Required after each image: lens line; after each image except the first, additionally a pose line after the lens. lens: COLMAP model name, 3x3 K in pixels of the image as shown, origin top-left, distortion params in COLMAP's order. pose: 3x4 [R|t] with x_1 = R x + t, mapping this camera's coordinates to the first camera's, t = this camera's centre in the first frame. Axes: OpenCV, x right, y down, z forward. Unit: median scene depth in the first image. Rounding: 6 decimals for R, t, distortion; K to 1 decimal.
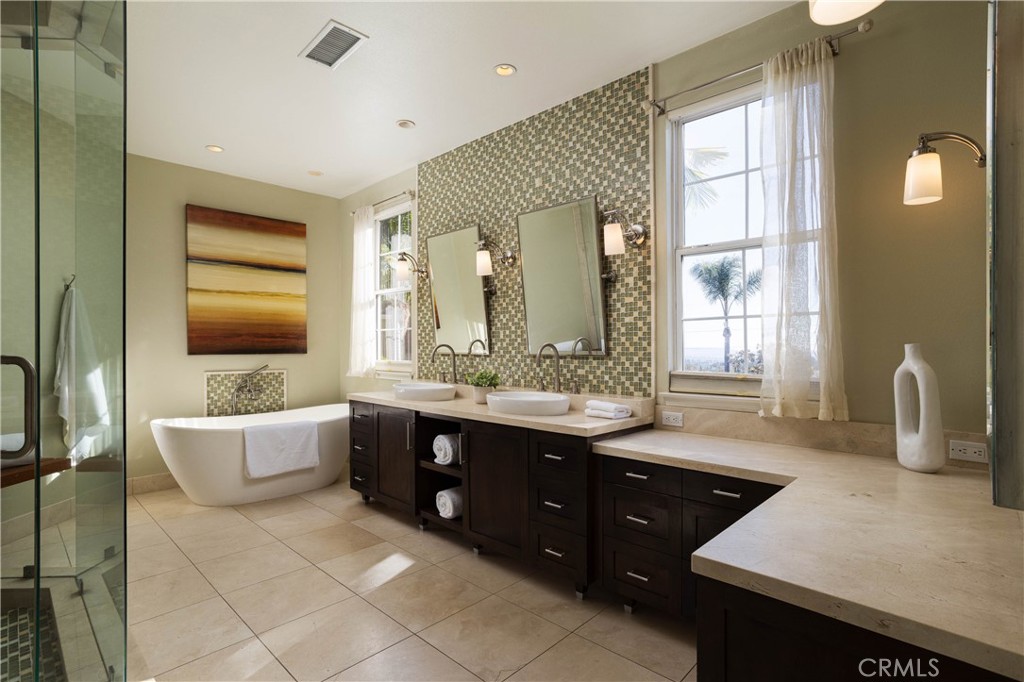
lens RADIAL K [[496.3, 0, 512.0], [0, 496.3, 341.0], [0, 0, 1]] dist [0.000060, 0.000060]
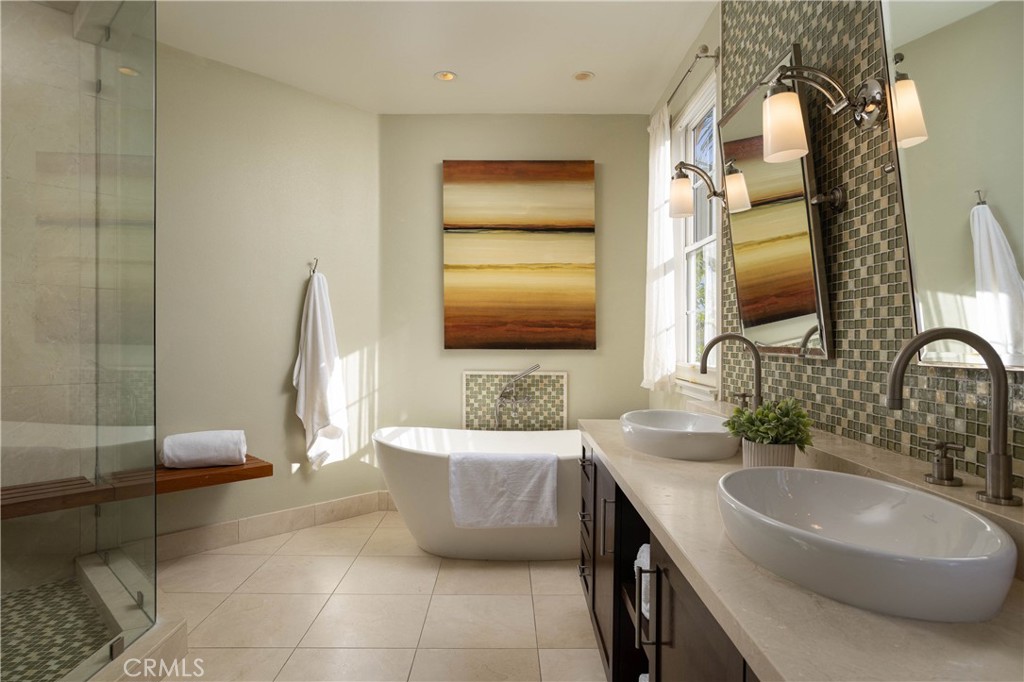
lens RADIAL K [[590.5, 0, 512.0], [0, 590.5, 341.0], [0, 0, 1]] dist [-0.001795, 0.000835]
pose [[0.699576, 0.005658, -0.714536, 0.099834], [0.002255, 0.999946, 0.010126, 0.005521], [0.714555, -0.008695, 0.699525, 0.400119]]
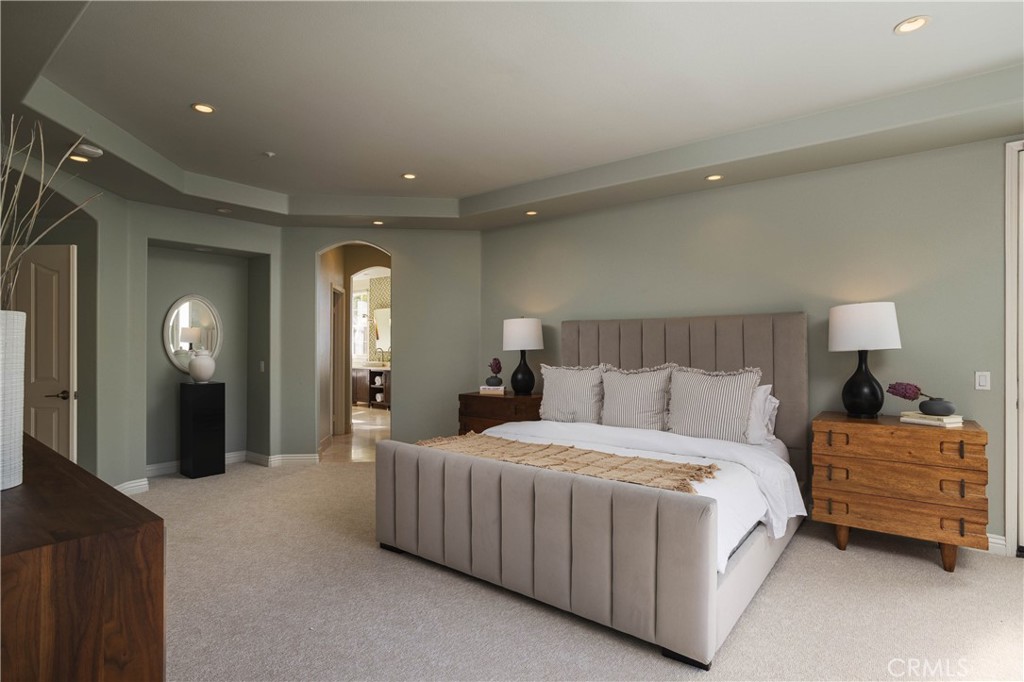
lens RADIAL K [[522.1, 0, 512.0], [0, 522.1, 341.0], [0, 0, 1]] dist [0.001953, 0.000177]
pose [[0.995101, 0.003964, 0.098780, 0.287615], [-0.004238, 0.999988, 0.002566, -0.038753], [-0.098769, -0.002972, 0.995106, -1.816855]]
